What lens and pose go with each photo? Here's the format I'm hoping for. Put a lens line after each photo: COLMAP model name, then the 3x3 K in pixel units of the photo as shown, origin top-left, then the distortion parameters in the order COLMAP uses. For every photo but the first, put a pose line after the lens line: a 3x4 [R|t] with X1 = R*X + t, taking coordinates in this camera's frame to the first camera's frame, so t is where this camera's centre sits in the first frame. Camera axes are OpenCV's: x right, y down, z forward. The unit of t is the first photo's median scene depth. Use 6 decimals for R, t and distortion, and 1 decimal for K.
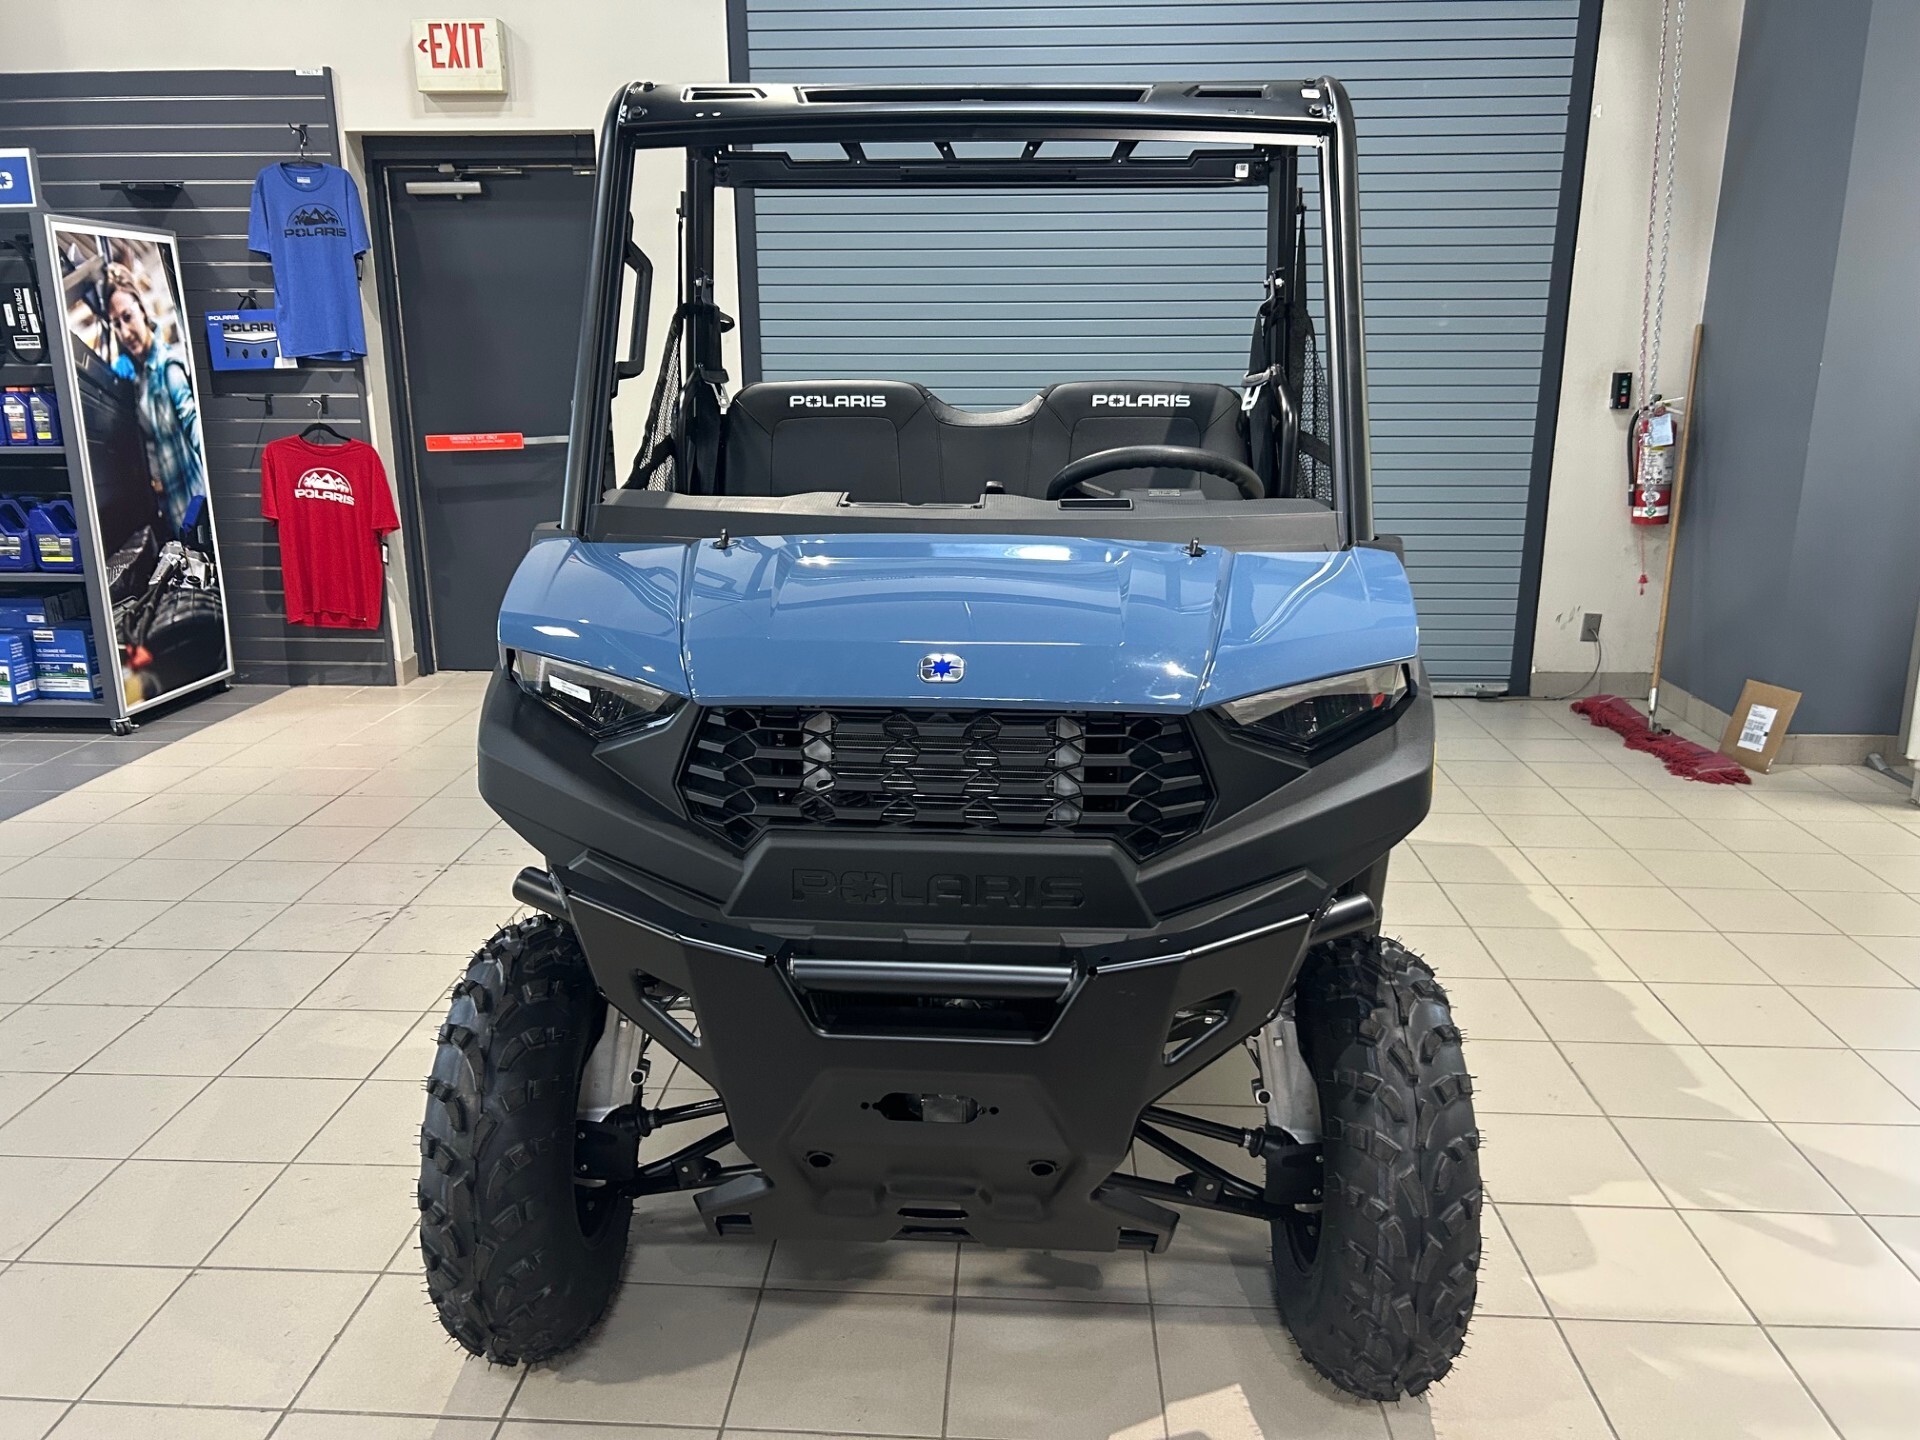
lens RADIAL K [[1447.6, 0, 947.8], [0, 1447.6, 732.6], [0, 0, 1]] dist [0.033051, -0.025604]
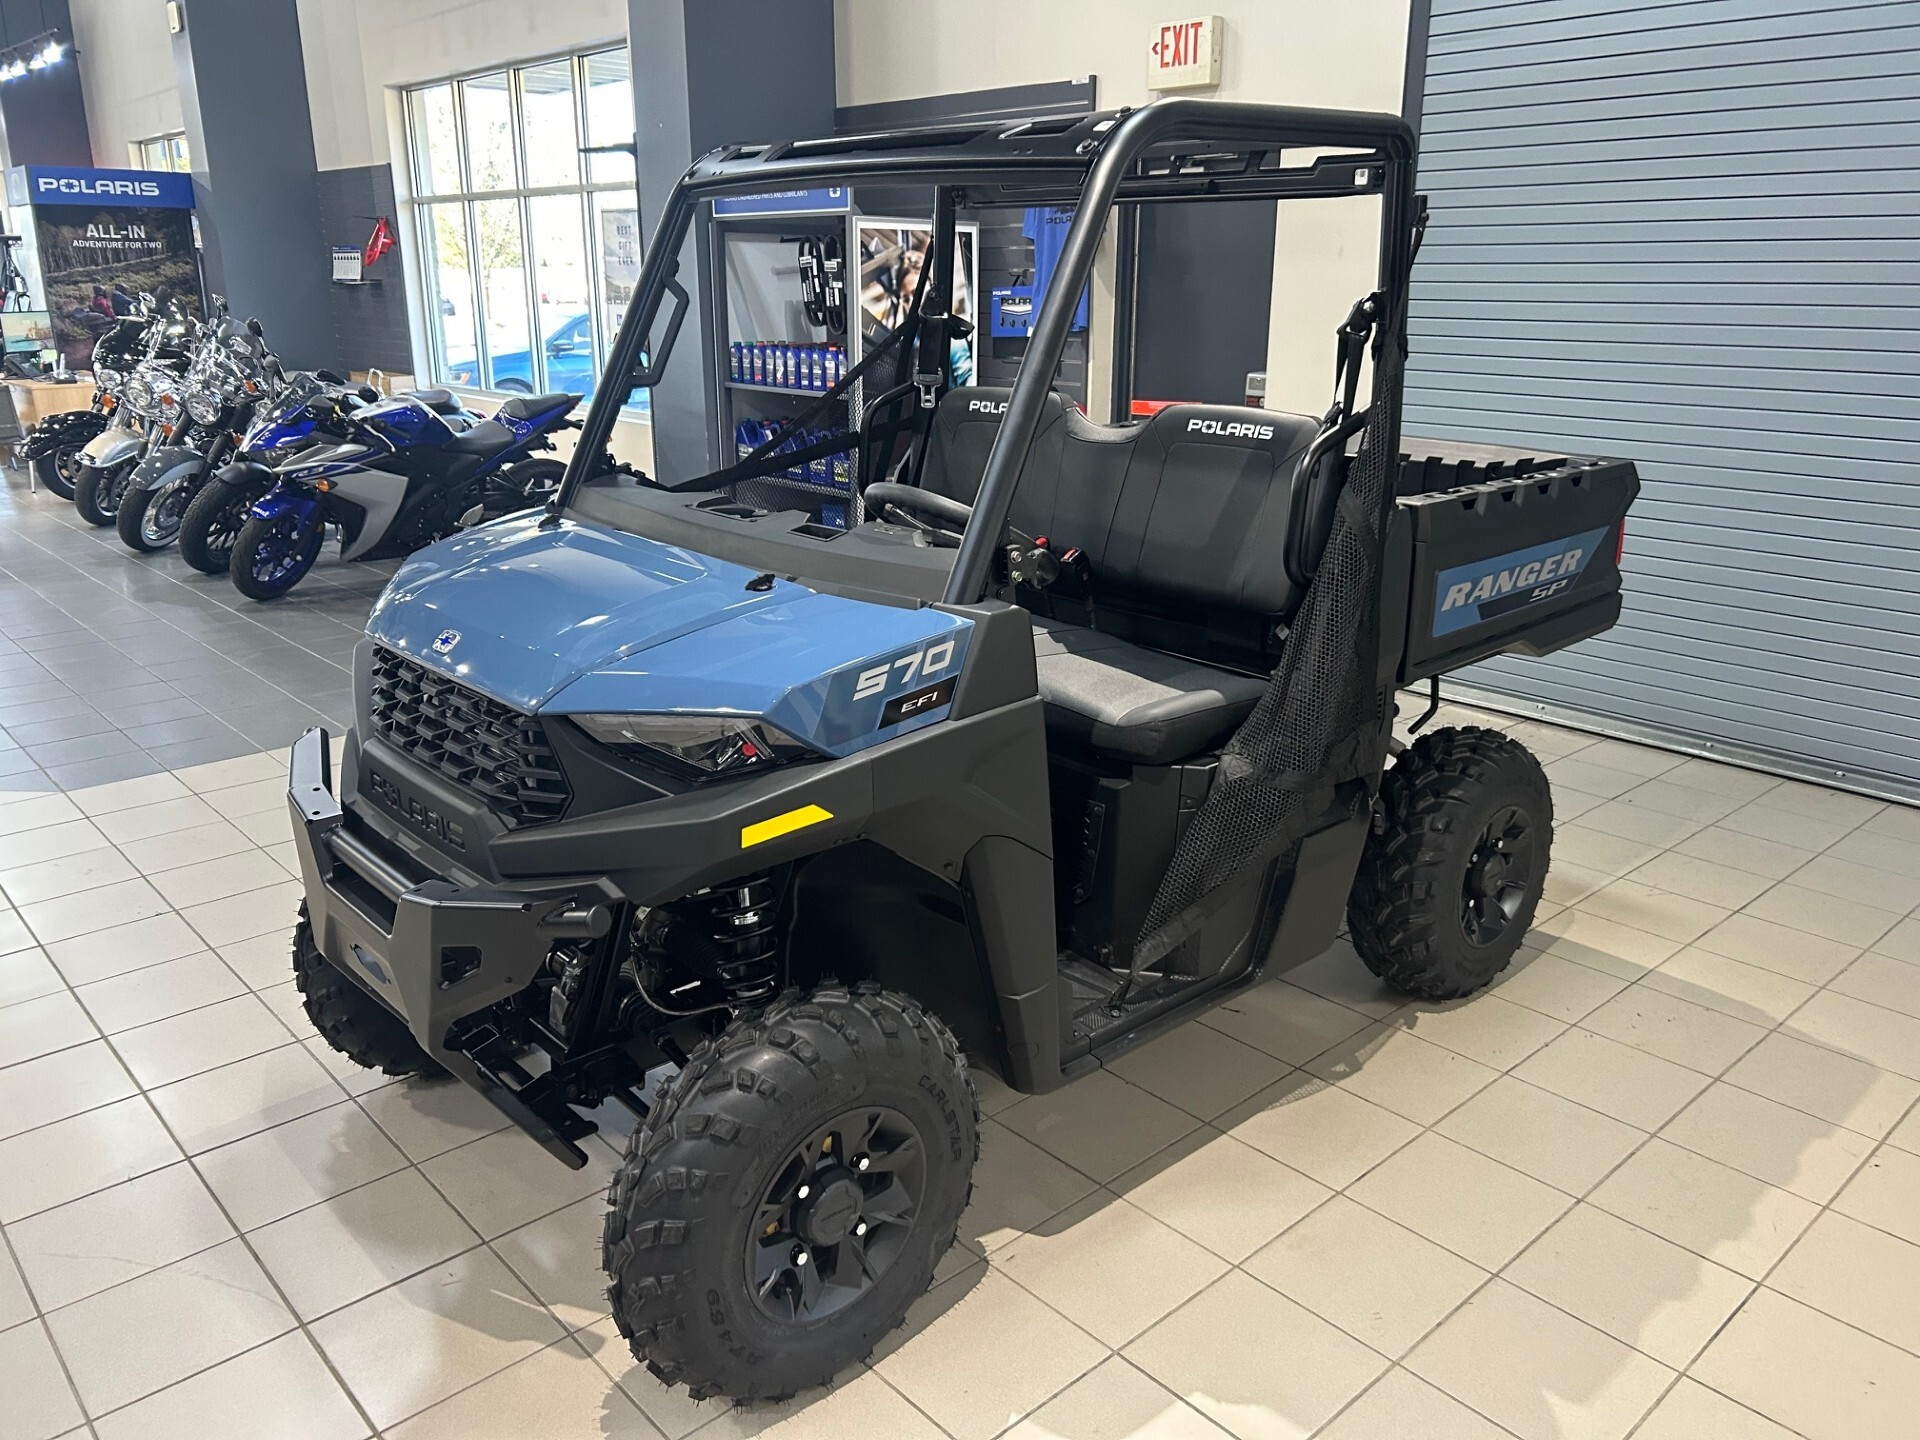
lens RADIAL K [[1447.6, 0, 965.4], [0, 1447.6, 716.6], [0, 0, 1]] dist [0.033051, -0.025604]
pose [[0.720058, 0.208385, -0.661885, 0.371230], [-0.189631, 0.976628, 0.101181, -0.061287], [0.667500, 0.052658, 0.742745, 0.112560]]
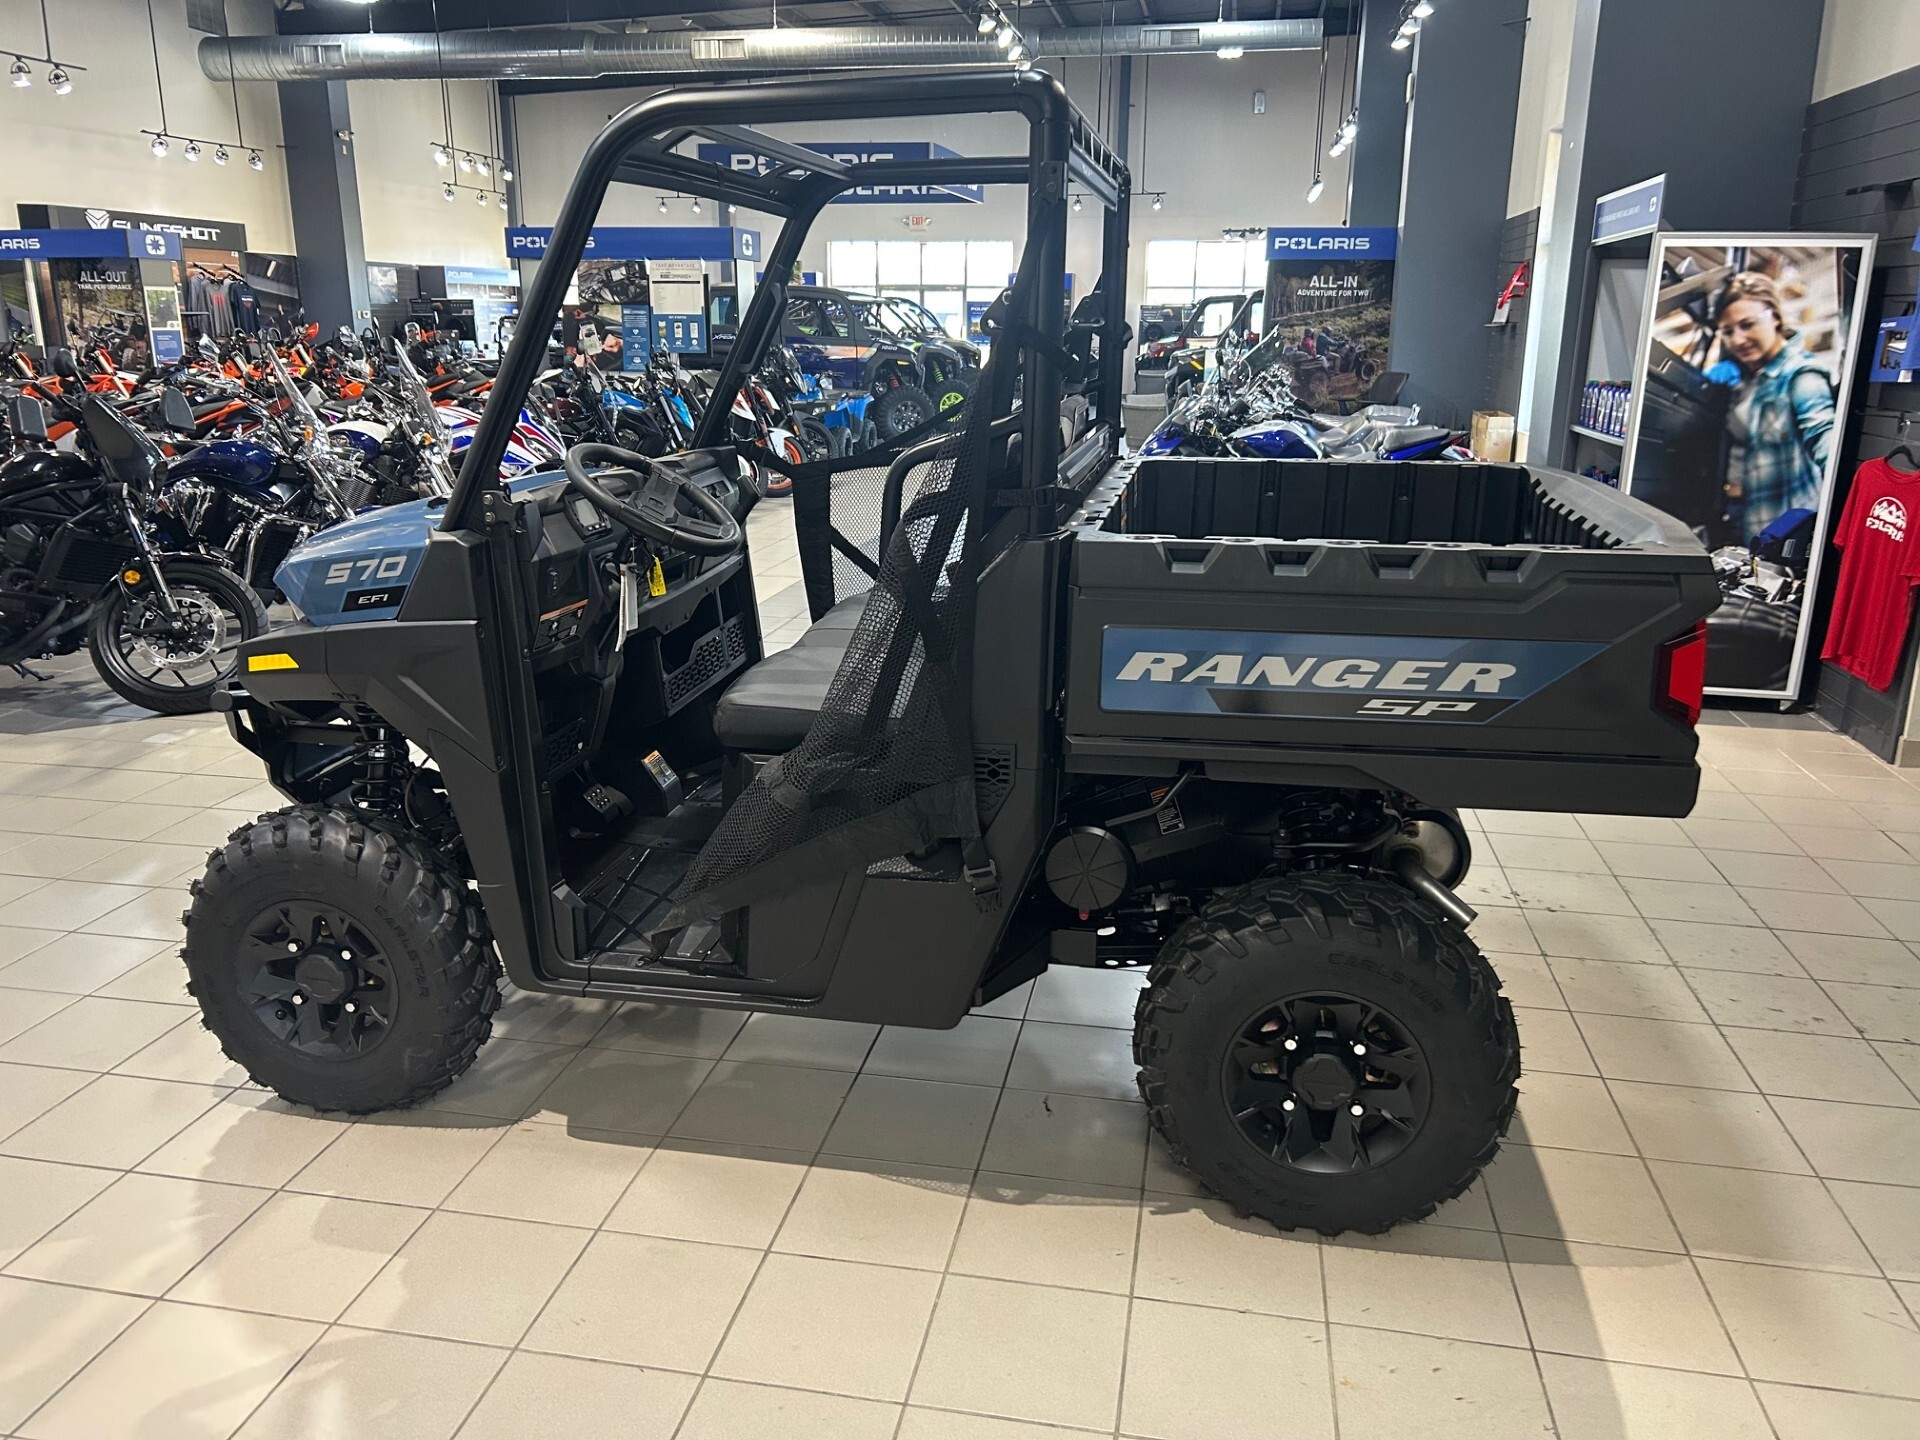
lens RADIAL K [[1447.6, 0, 962.4], [0, 1447.6, 718.9], [0, 0, 1]] dist [0.033051, -0.025604]
pose [[-0.122300, 0.266042, -0.956172, 0.548446], [-0.271769, 0.917606, 0.290072, -0.175960], [0.954560, 0.295333, -0.039921, 0.589456]]
